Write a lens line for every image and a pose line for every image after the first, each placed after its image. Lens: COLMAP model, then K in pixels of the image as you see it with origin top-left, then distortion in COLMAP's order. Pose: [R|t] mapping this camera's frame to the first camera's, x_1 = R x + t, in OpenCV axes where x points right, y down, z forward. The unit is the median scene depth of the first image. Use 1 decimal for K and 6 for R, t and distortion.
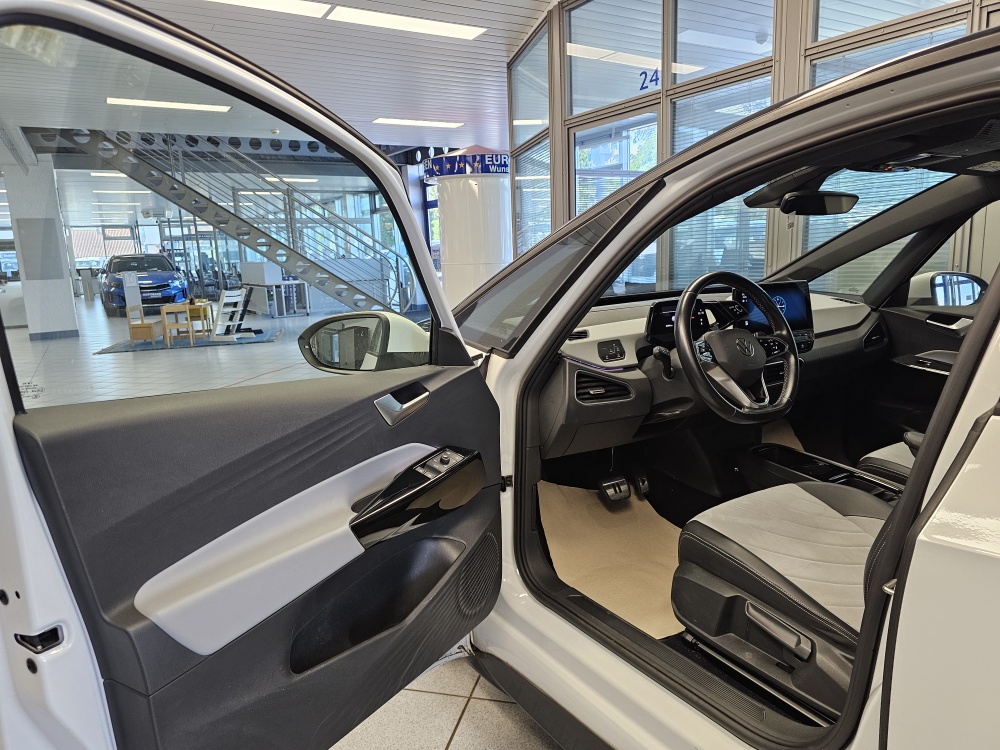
lens RADIAL K [[685.2, 0, 514.6], [0, 685.2, 375.7], [0, 0, 1]] dist [0.057551, -0.054486]
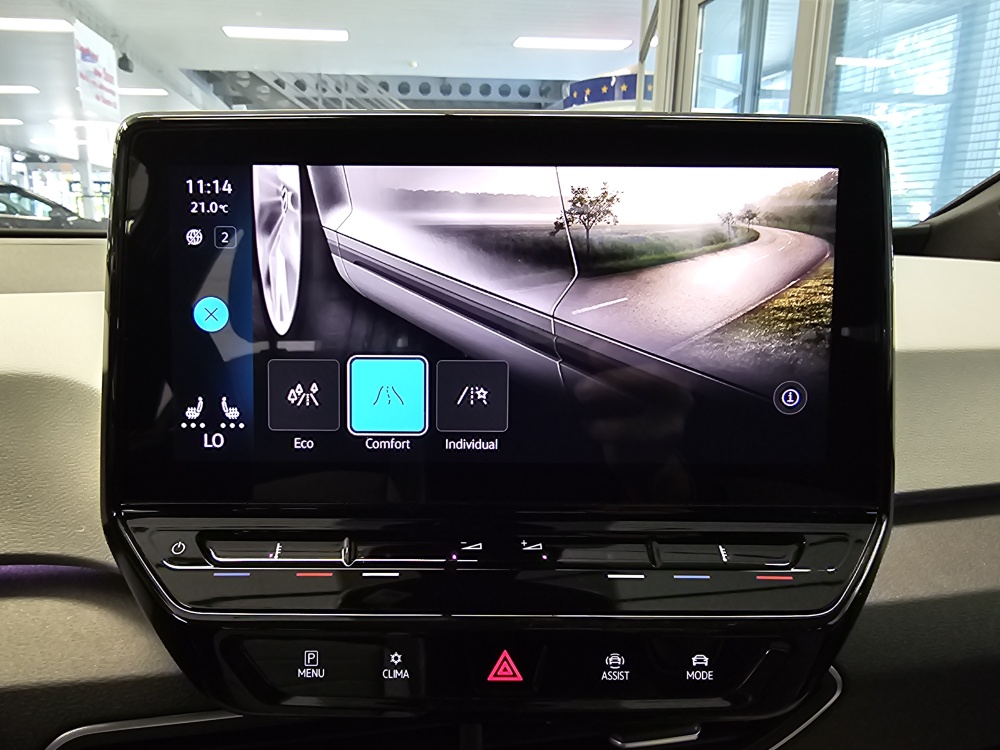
lens RADIAL K [[688.7, 0, 442.5], [0, 688.7, 368.9], [0, 0, 1]] dist [0.000509, -0.001820]
pose [[0.902346, 0.128224, -0.411498, 0.393640], [-0.114209, 0.991728, 0.058584, -0.088229], [0.415606, -0.005866, 0.909526, 0.822610]]
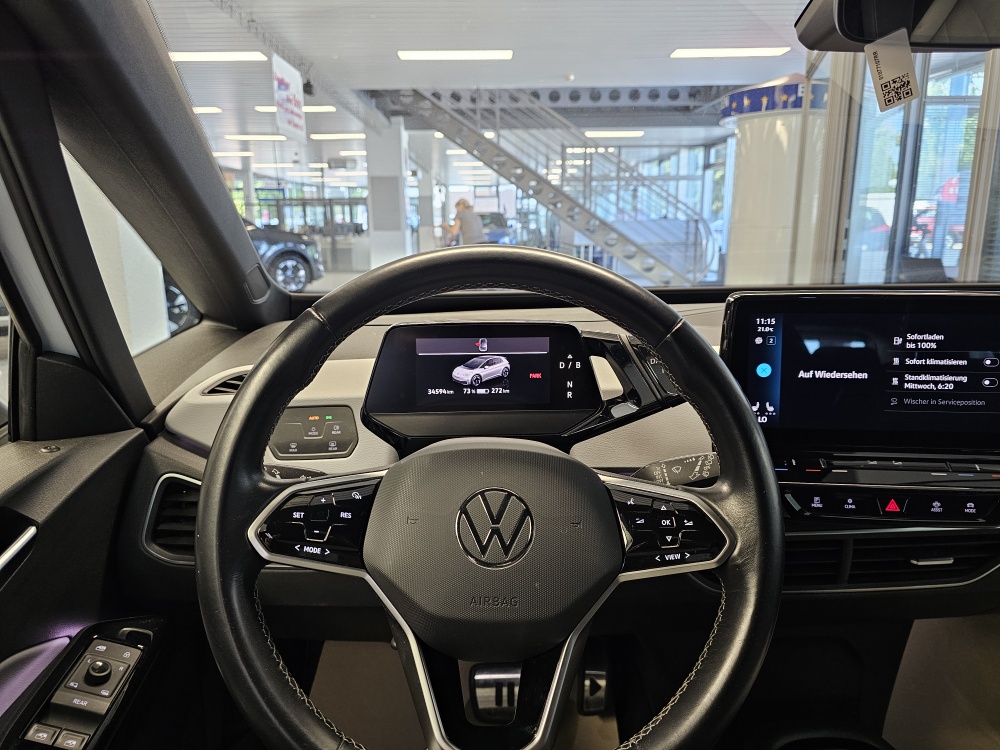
lens RADIAL K [[687.6, 0, 500.1], [0, 687.6, 371.5], [0, 0, 1]] dist [0.047692, -0.054335]
pose [[0.854217, 0.137096, -0.501515, 0.361387], [-0.113634, 0.990517, 0.077221, -0.095957], [0.507346, -0.008974, 0.861696, 0.588759]]
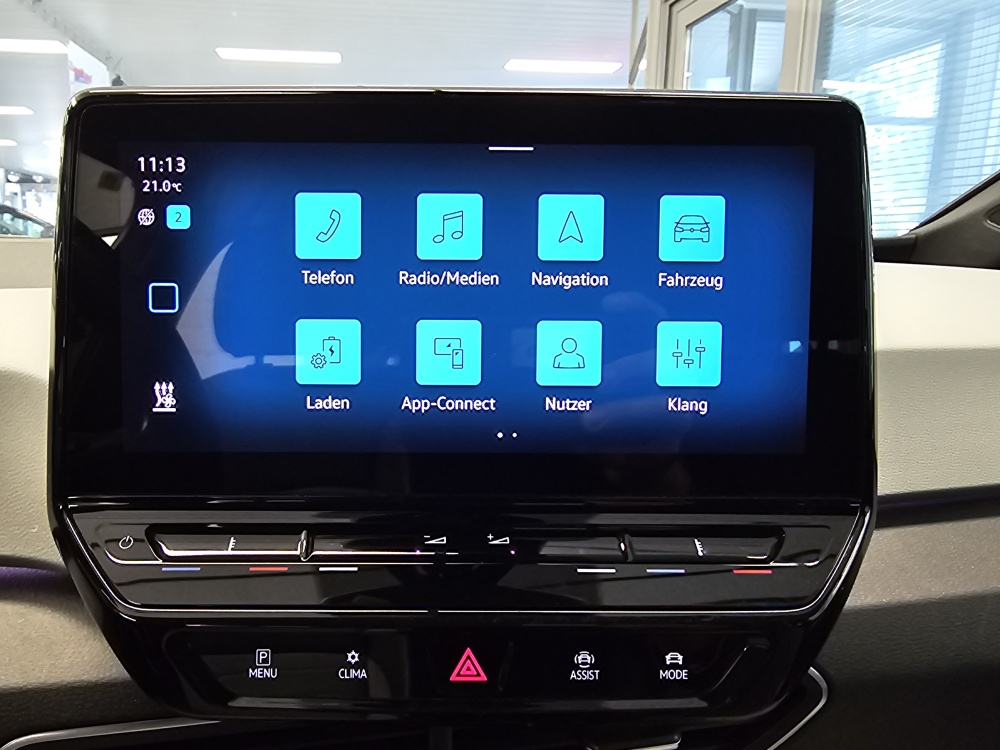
lens RADIAL K [[686.4, 0, 439.9], [0, 686.4, 377.8], [0, 0, 1]] dist [0.000927, -0.000242]
pose [[0.905019, 0.120987, -0.407802, 0.396635], [-0.114524, 0.992602, 0.040326, -0.082692], [0.409664, 0.010207, 0.912180, 0.829623]]
